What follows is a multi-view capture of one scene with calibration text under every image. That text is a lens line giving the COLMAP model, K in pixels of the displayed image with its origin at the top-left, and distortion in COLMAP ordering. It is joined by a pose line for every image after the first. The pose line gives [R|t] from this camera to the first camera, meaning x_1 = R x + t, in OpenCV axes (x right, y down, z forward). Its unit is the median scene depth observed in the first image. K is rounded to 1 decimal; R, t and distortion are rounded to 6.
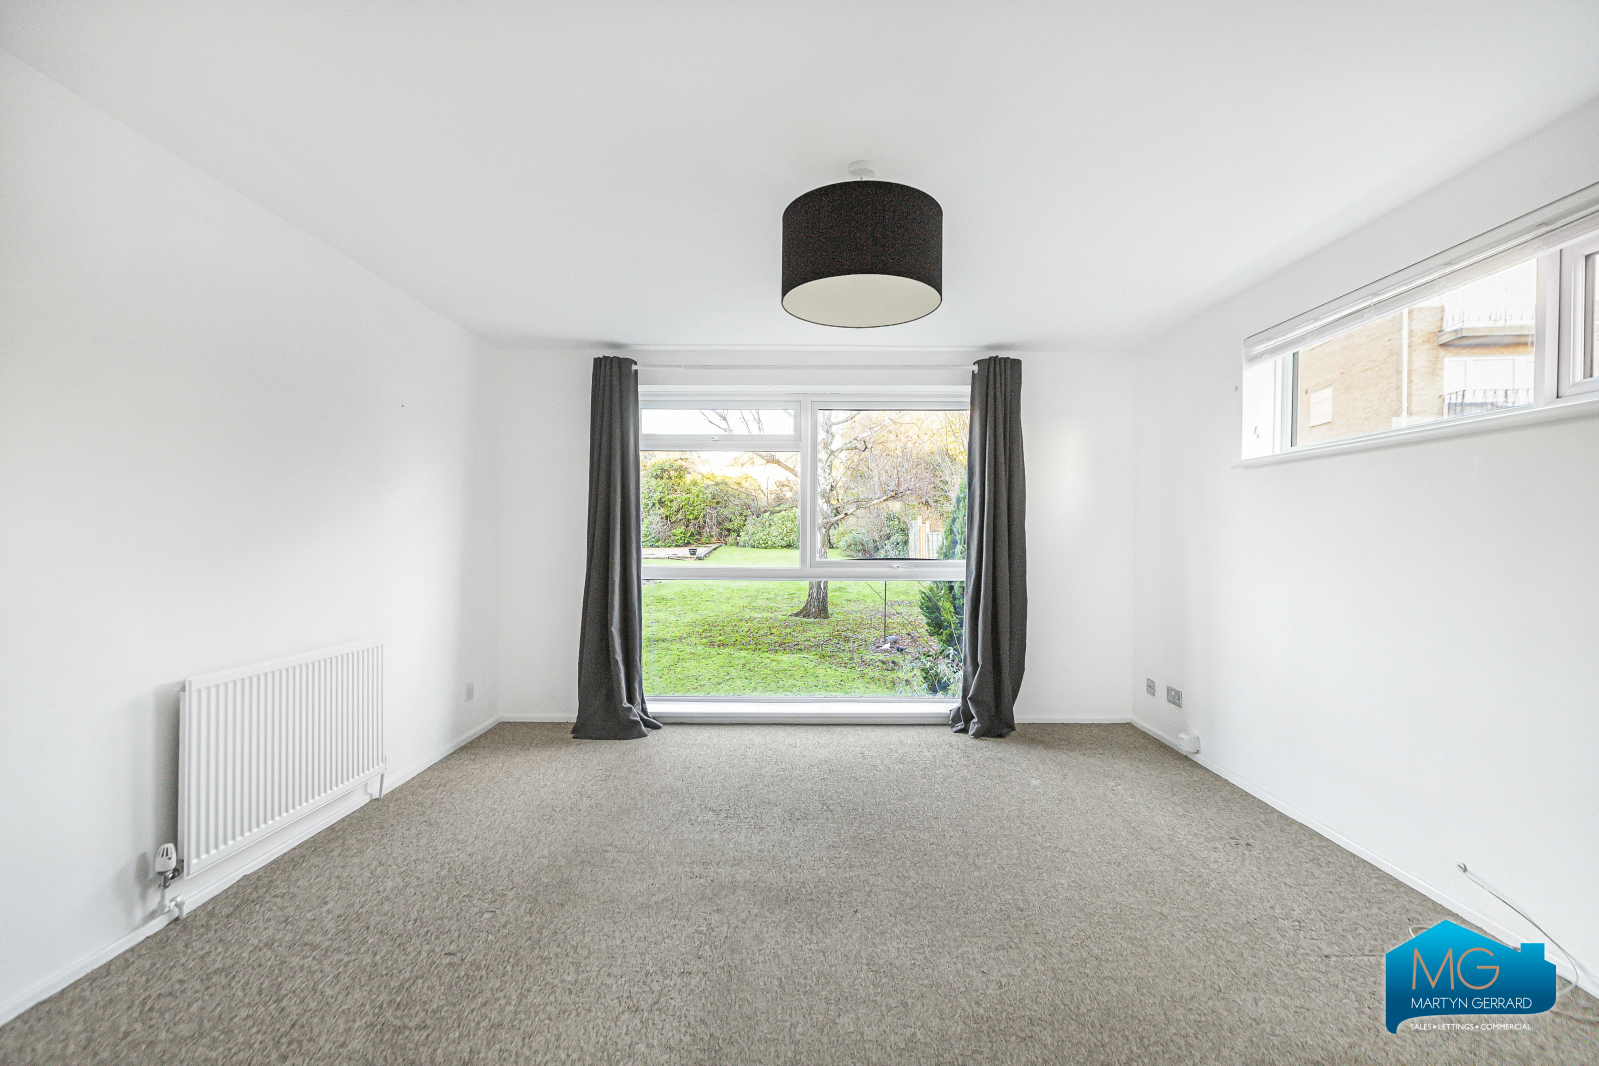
lens RADIAL K [[733.1, 0, 796.0], [0, 733.1, 536.1], [0, 0, 1]] dist [0.000761, 0.000106]
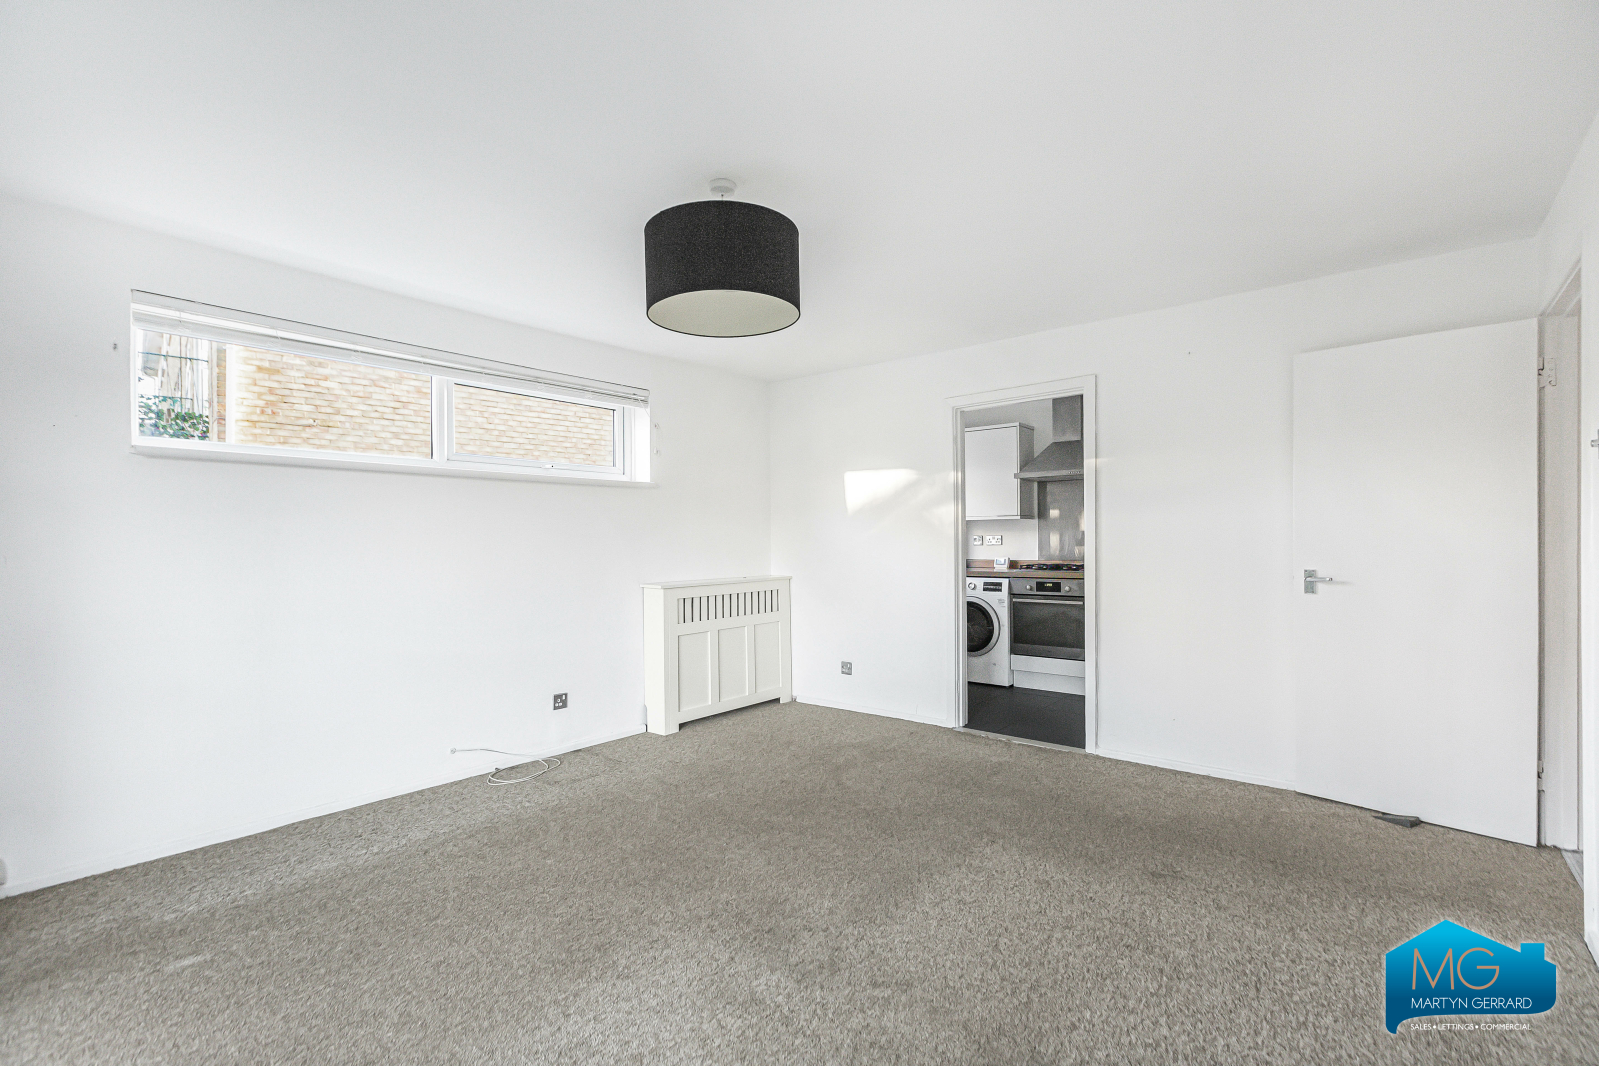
lens RADIAL K [[733.1, 0, 792.3], [0, 733.1, 539.8], [0, 0, 1]] dist [0.000761, 0.000106]
pose [[-0.784374, 0.004750, 0.620270, -0.609789], [0.005791, 0.999983, -0.000335, 0.001437], [-0.620261, 0.003329, -0.784389, 1.688152]]
